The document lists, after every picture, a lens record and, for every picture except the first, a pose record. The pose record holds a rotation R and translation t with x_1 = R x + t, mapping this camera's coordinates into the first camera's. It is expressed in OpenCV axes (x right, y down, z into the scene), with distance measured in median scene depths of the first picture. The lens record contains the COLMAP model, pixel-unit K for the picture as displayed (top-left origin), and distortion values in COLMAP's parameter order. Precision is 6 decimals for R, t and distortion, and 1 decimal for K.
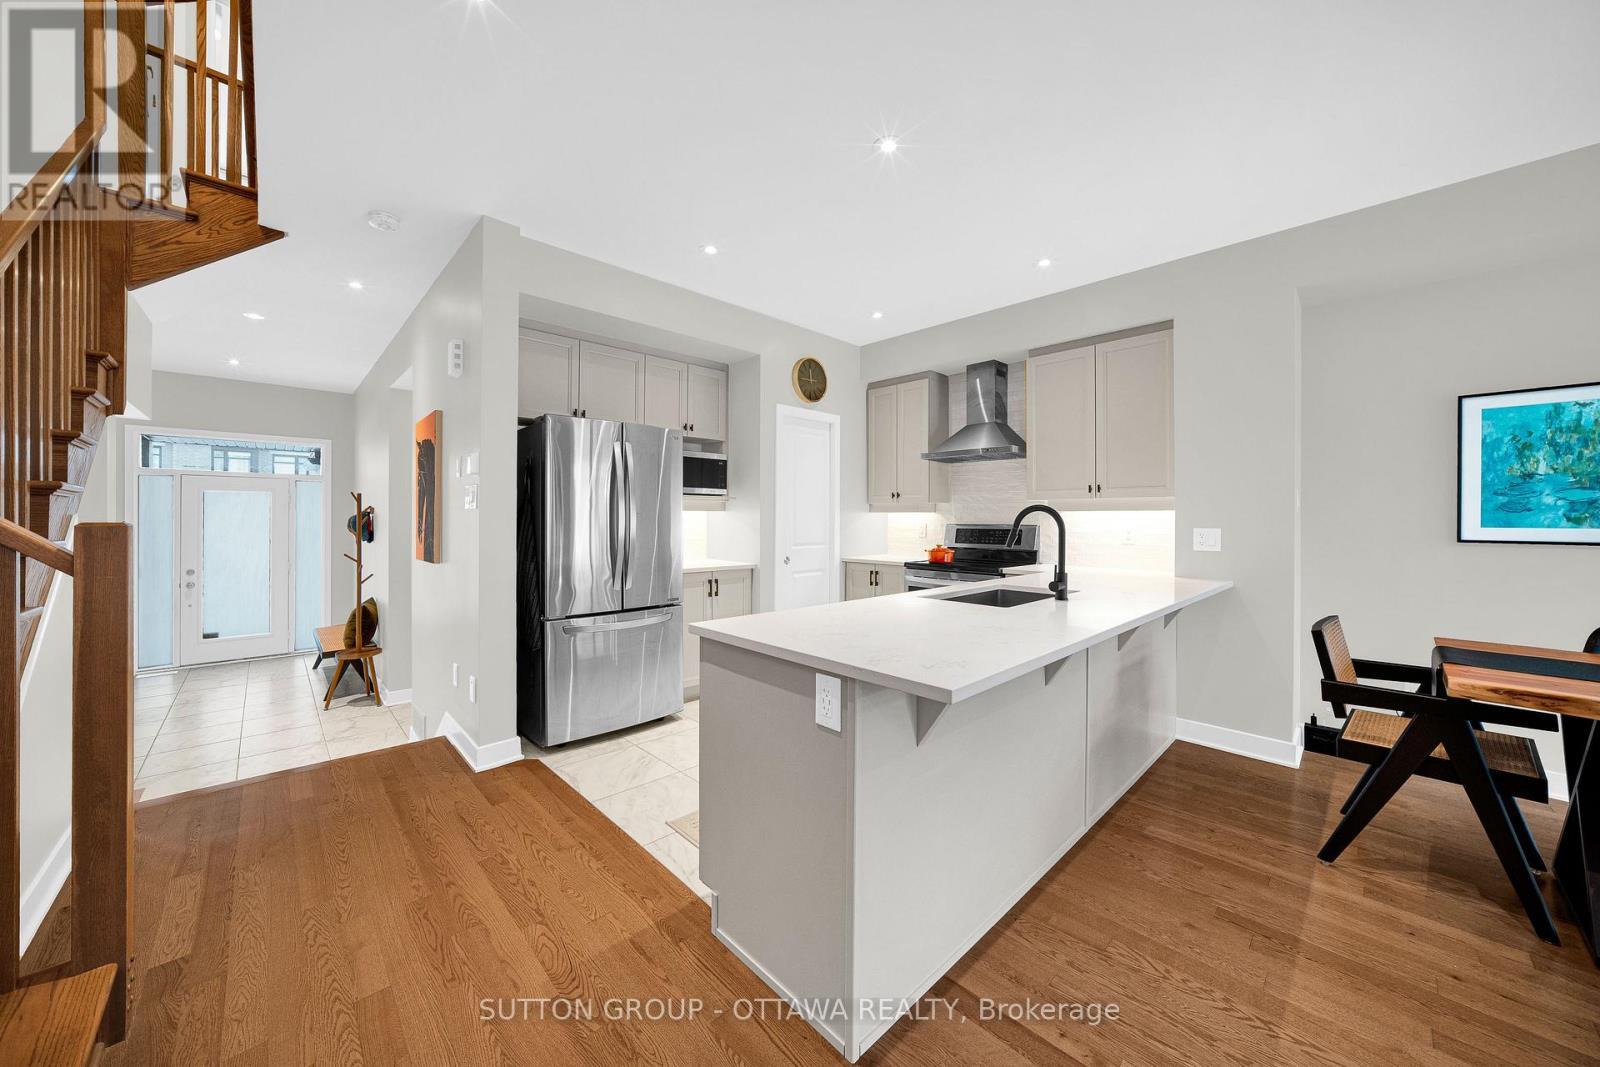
lens RADIAL K [[562.2, 0, 802.3], [0, 562.2, 524.6], [0, 0, 1]] dist [-0.014617, 0.003145]
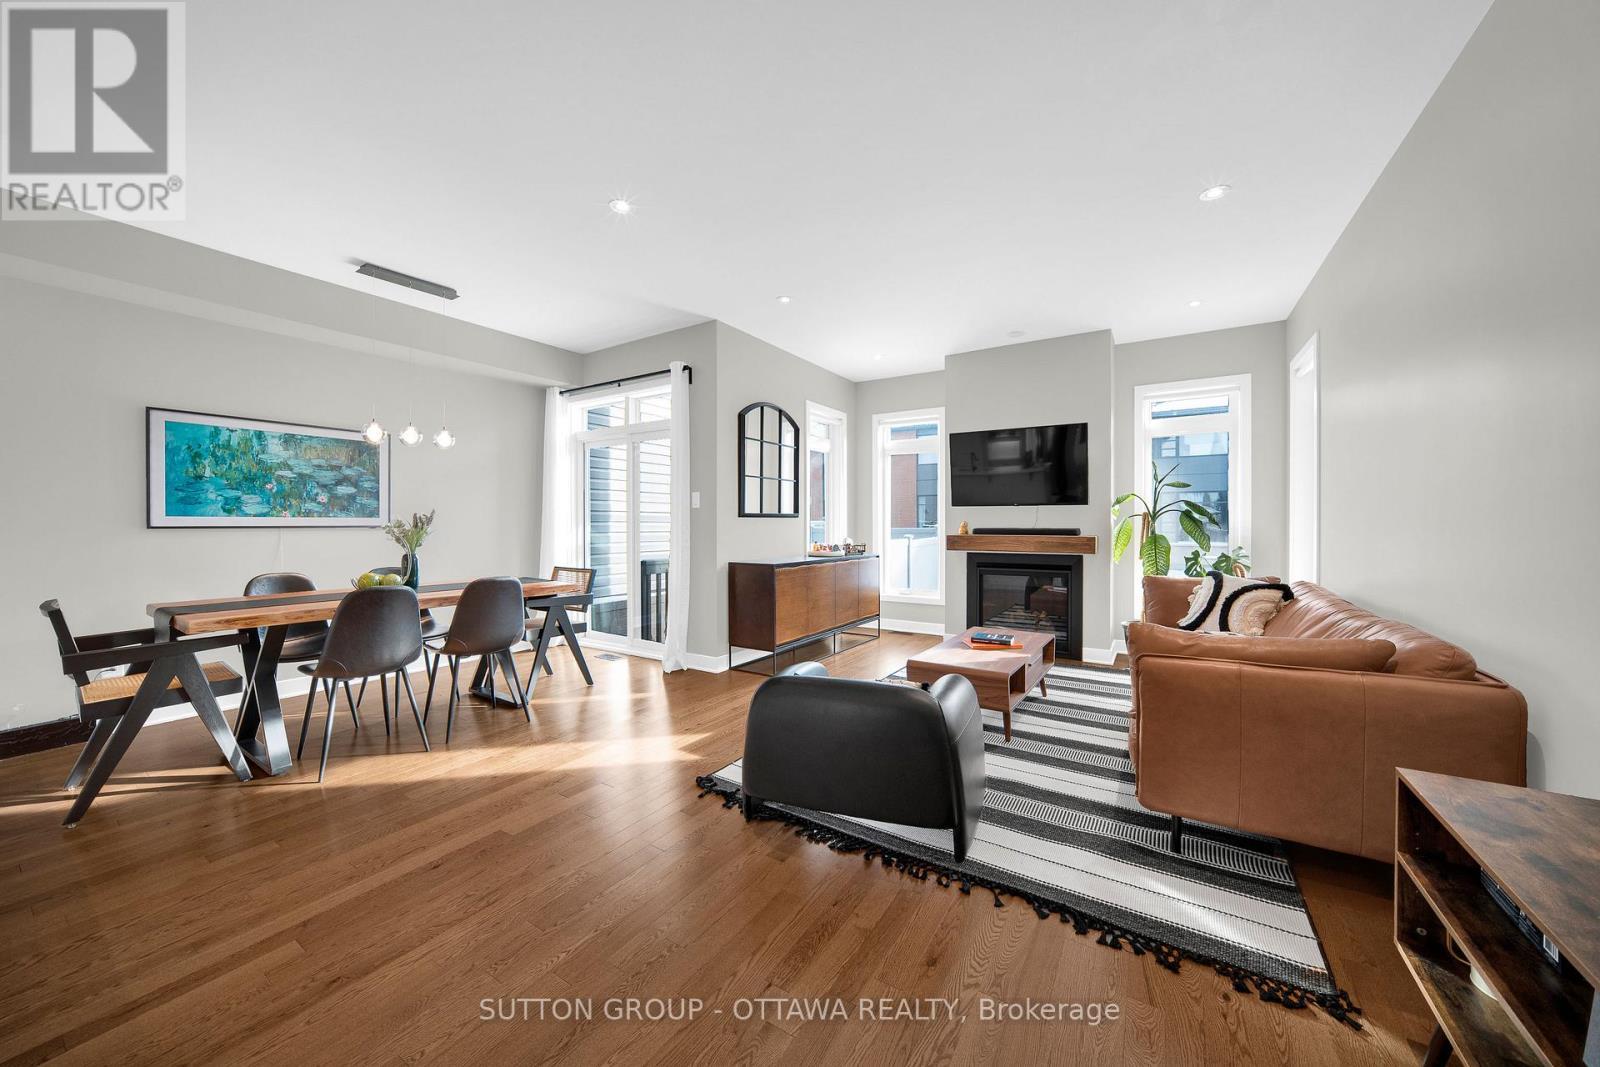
lens RADIAL K [[562.2, 0, 794.6], [0, 562.2, 526.6], [0, 0, 1]] dist [-0.014617, 0.003145]
pose [[-0.228642, -0.008947, 0.973470, -0.316333], [0.012132, 0.999854, 0.012039, 0.031645], [-0.973435, 0.014563, -0.228500, -0.088363]]
